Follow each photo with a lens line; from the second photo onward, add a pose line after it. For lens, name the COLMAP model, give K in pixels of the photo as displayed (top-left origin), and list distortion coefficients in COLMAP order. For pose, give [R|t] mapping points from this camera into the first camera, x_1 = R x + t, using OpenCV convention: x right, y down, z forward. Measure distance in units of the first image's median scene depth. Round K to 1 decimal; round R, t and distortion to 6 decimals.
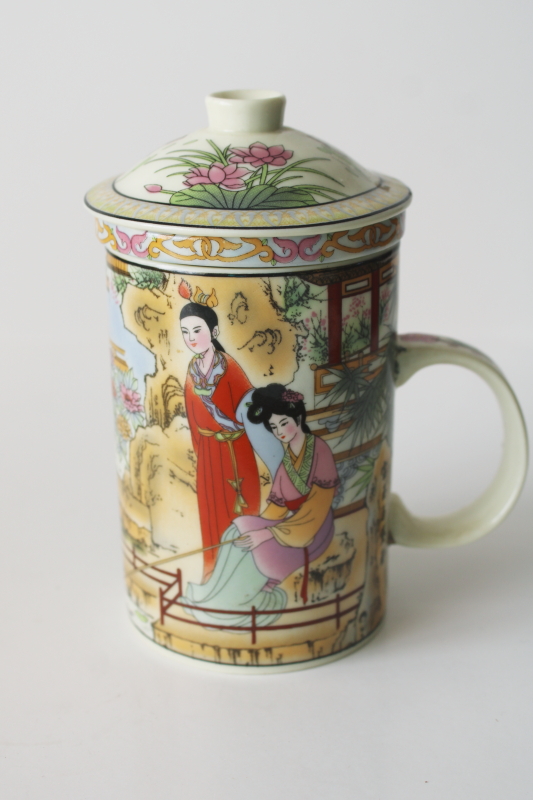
lens RADIAL K [[1317.0, 0, 266.5], [0, 1317.0, 400.0], [0, 0, 1]] dist [-0.002807, 0.004615]
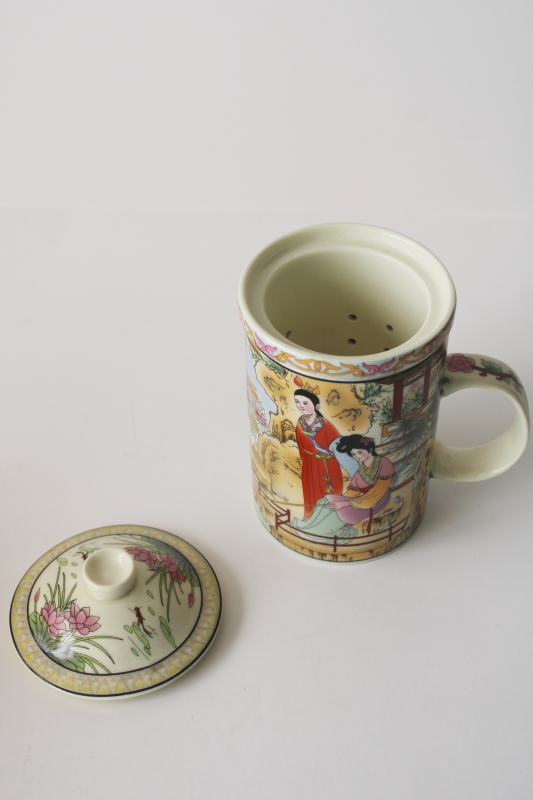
lens RADIAL K [[1317.0, 0, 266.5], [0, 1317.0, 400.0], [0, 0, 1]] dist [-0.002807, 0.004615]
pose [[0.996548, 0.055492, -0.061752, -0.004089], [-0.020923, 0.887662, 0.460020, -0.721988], [0.080342, -0.457139, 0.885759, -0.324363]]
